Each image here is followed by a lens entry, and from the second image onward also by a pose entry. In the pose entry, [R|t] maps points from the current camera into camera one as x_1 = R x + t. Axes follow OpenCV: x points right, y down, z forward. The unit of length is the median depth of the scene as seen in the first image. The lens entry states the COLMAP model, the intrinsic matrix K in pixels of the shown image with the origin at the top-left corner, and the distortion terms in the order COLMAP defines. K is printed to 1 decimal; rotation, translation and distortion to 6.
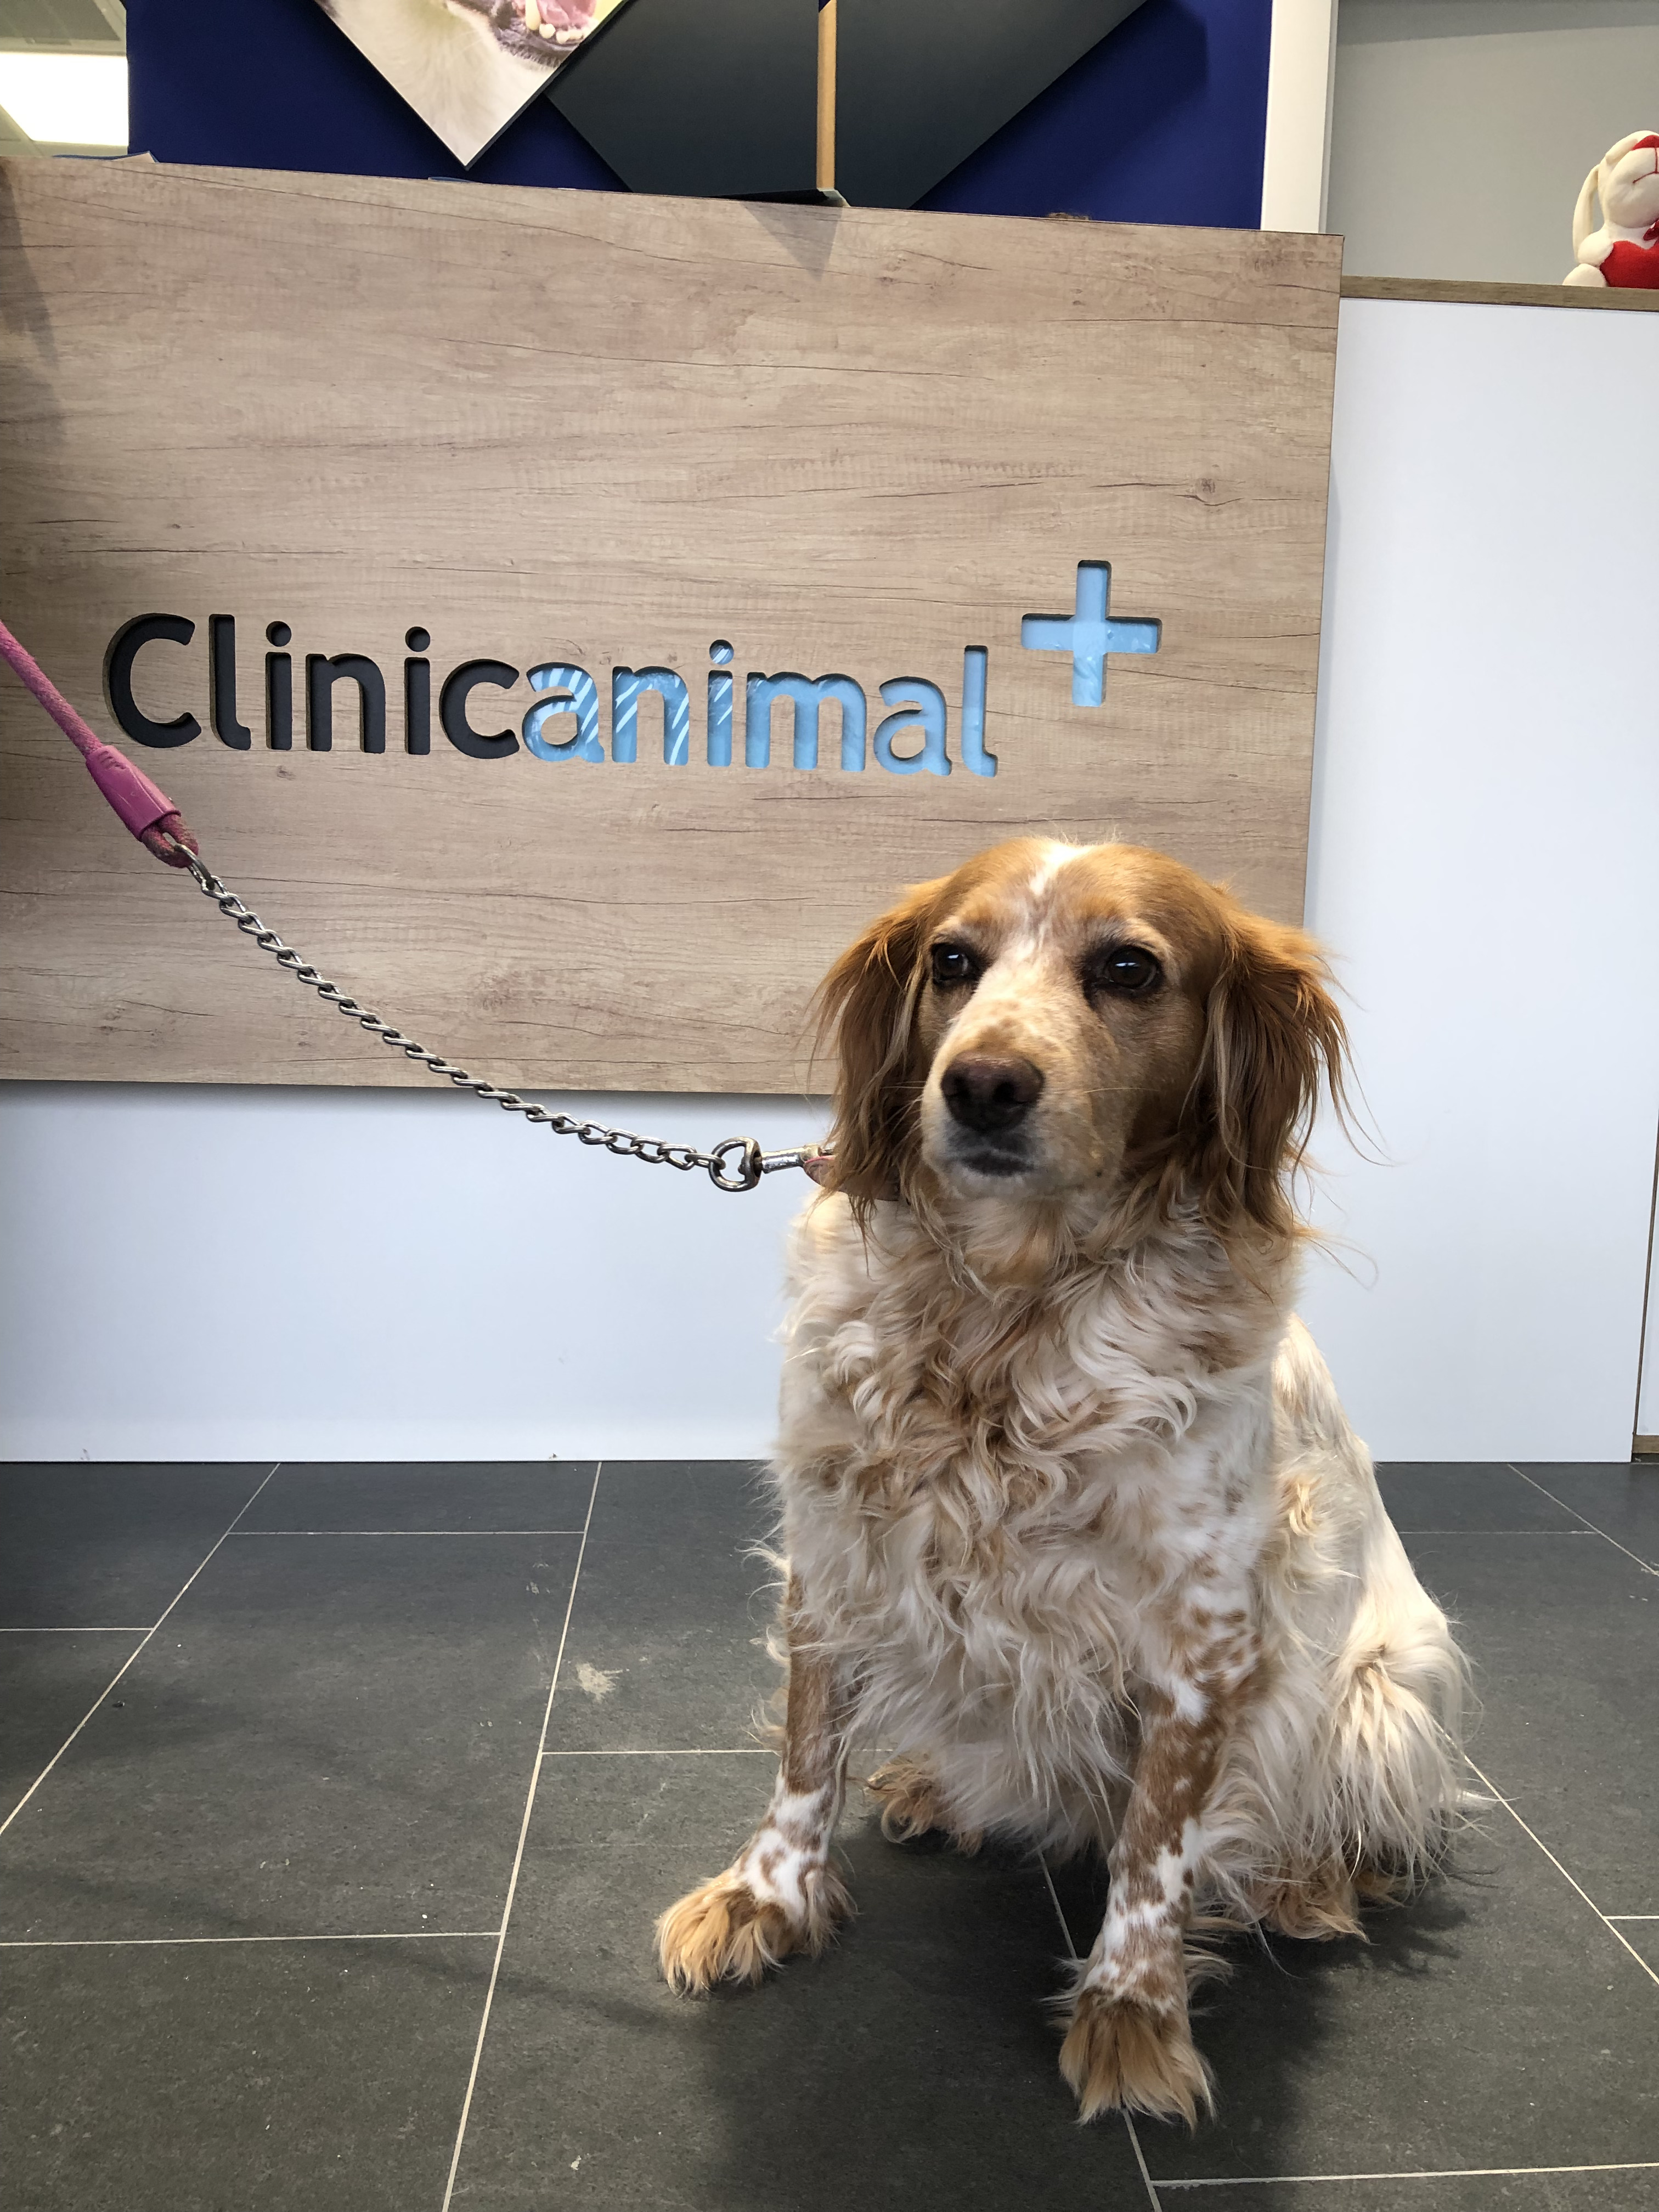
lens RADIAL K [[1814.9, 0, 829.5], [0, 1814.9, 1106.0], [0, 0, 1]] dist [0.028556, -0.016734]
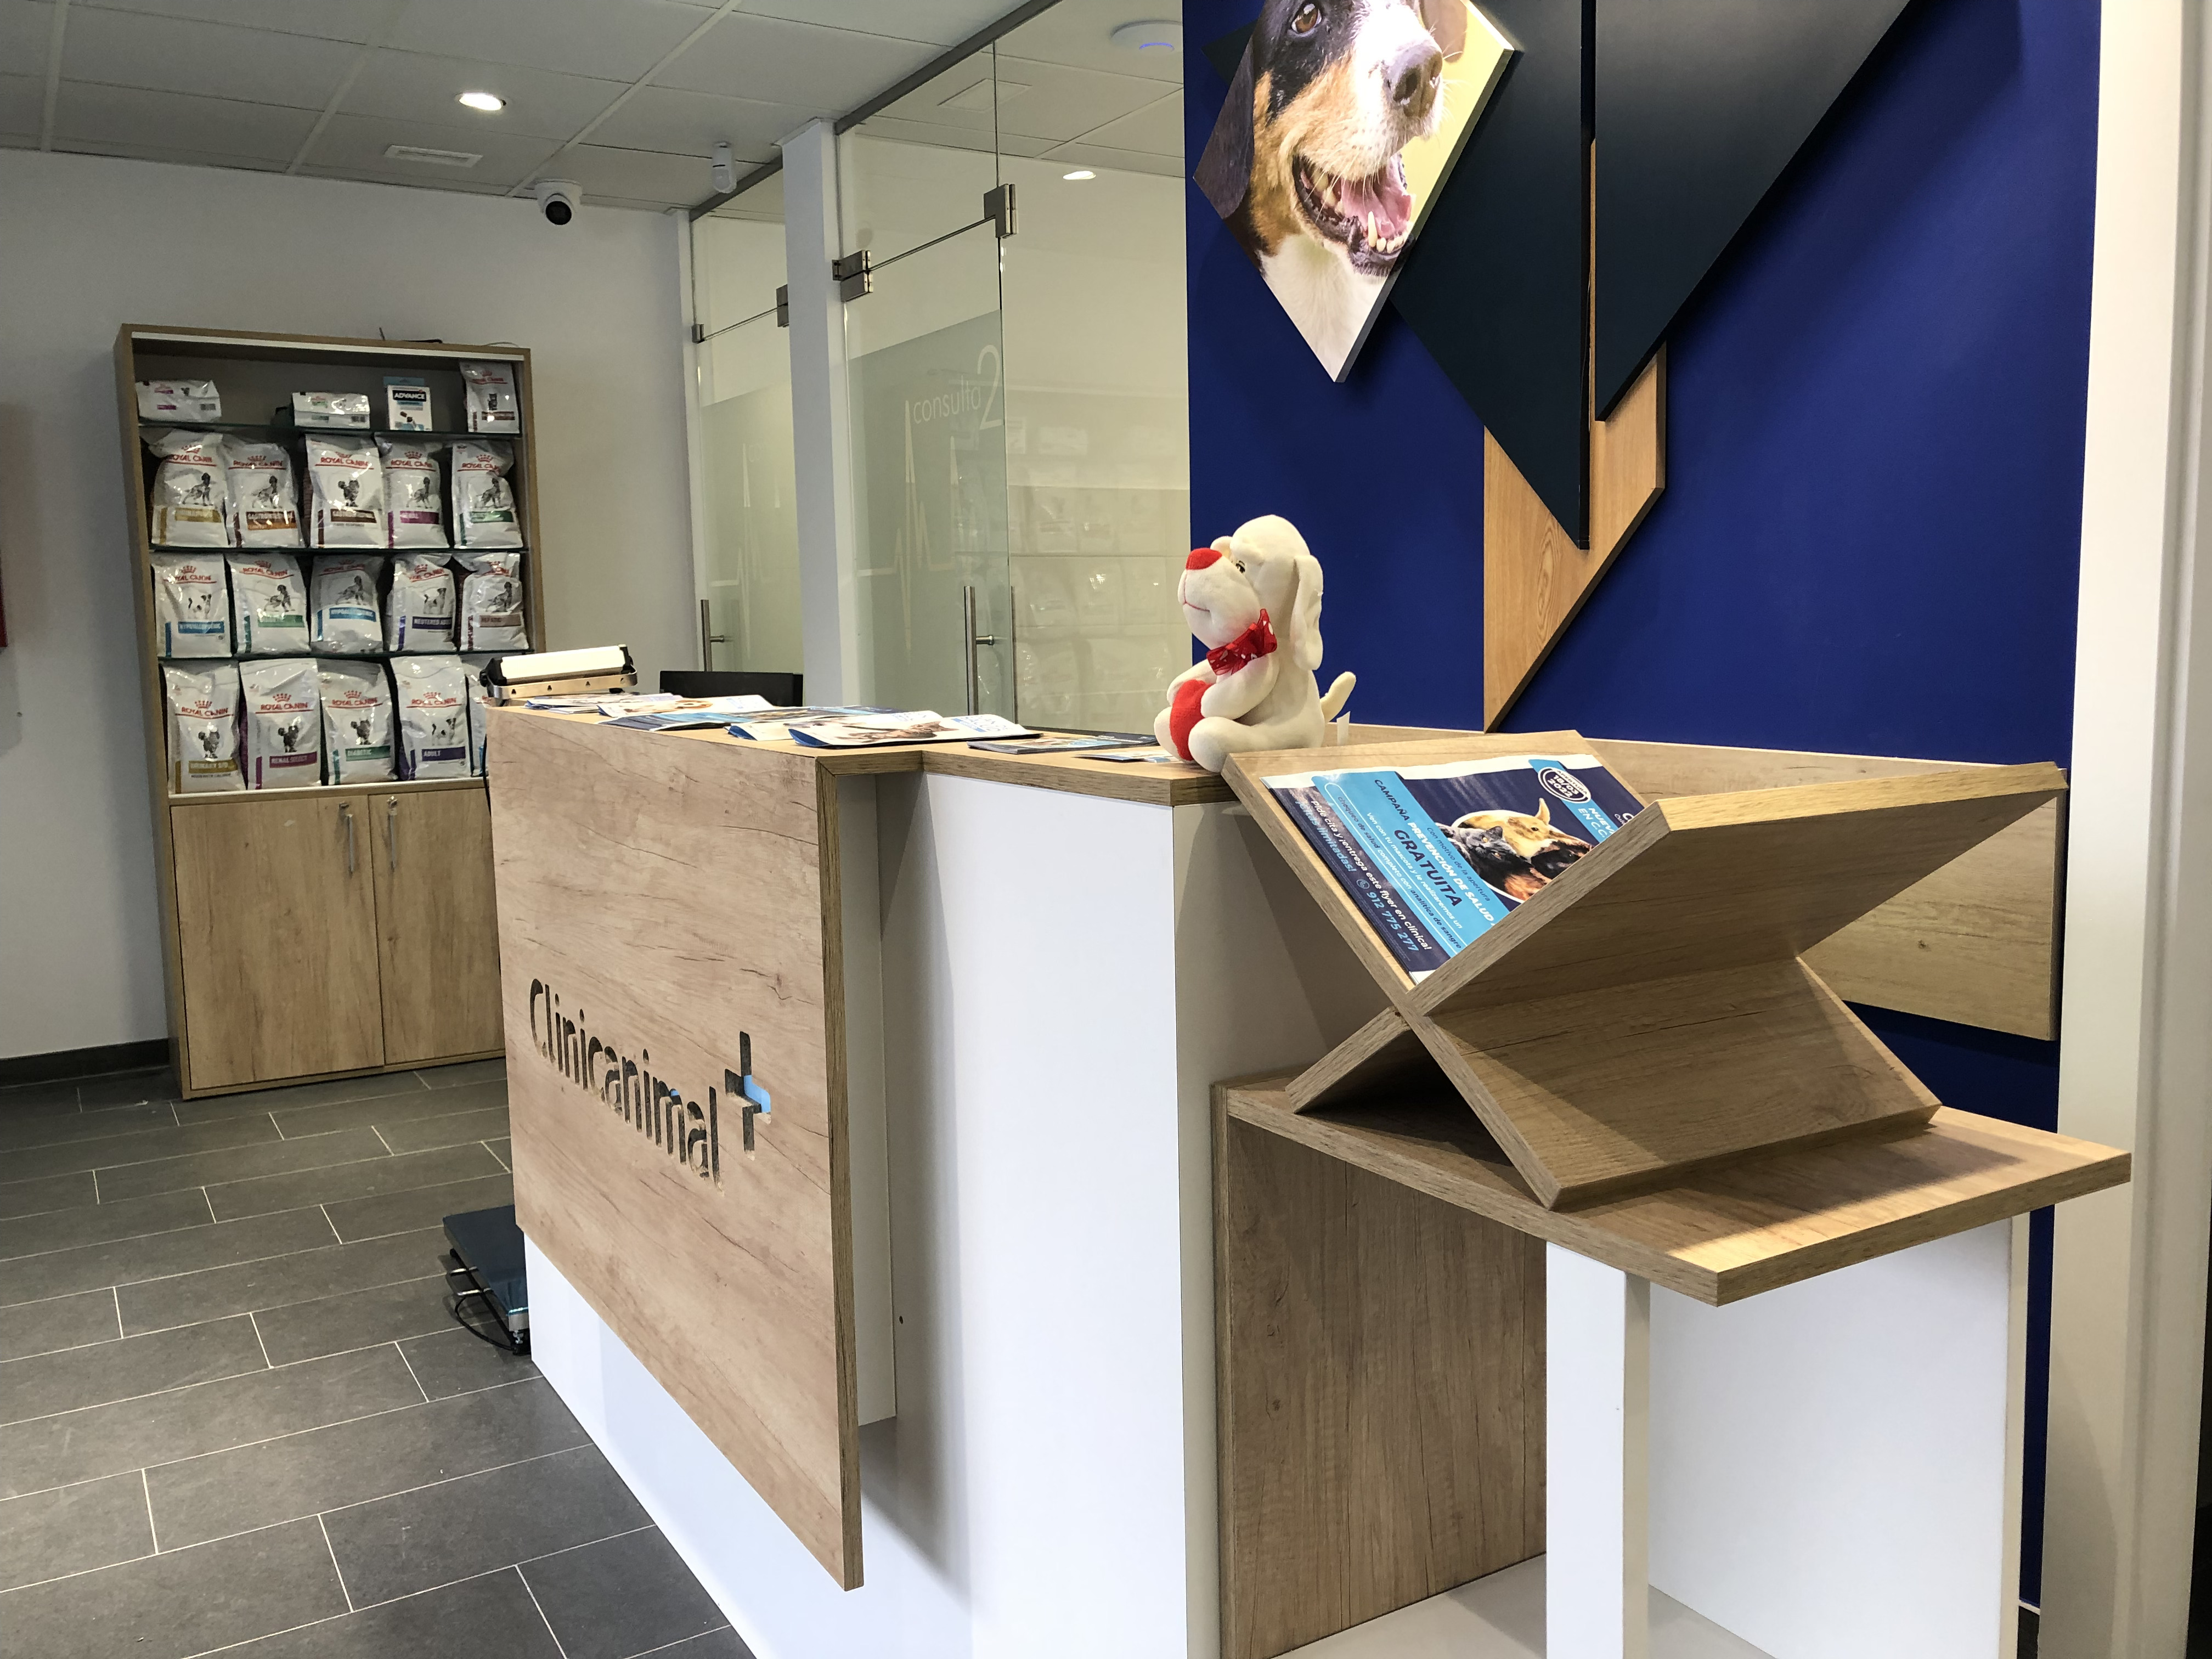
lens RADIAL K [[1784.6, 0, 1106.0], [0, 1784.6, 829.5], [0, 0, 1]] dist [-0.003036, 0.034389]
pose [[0.456849, 0.068385, -0.886912, 1.213974], [-0.072481, 0.996587, 0.039506, -0.488961], [0.886587, 0.046236, 0.460246, 0.701736]]
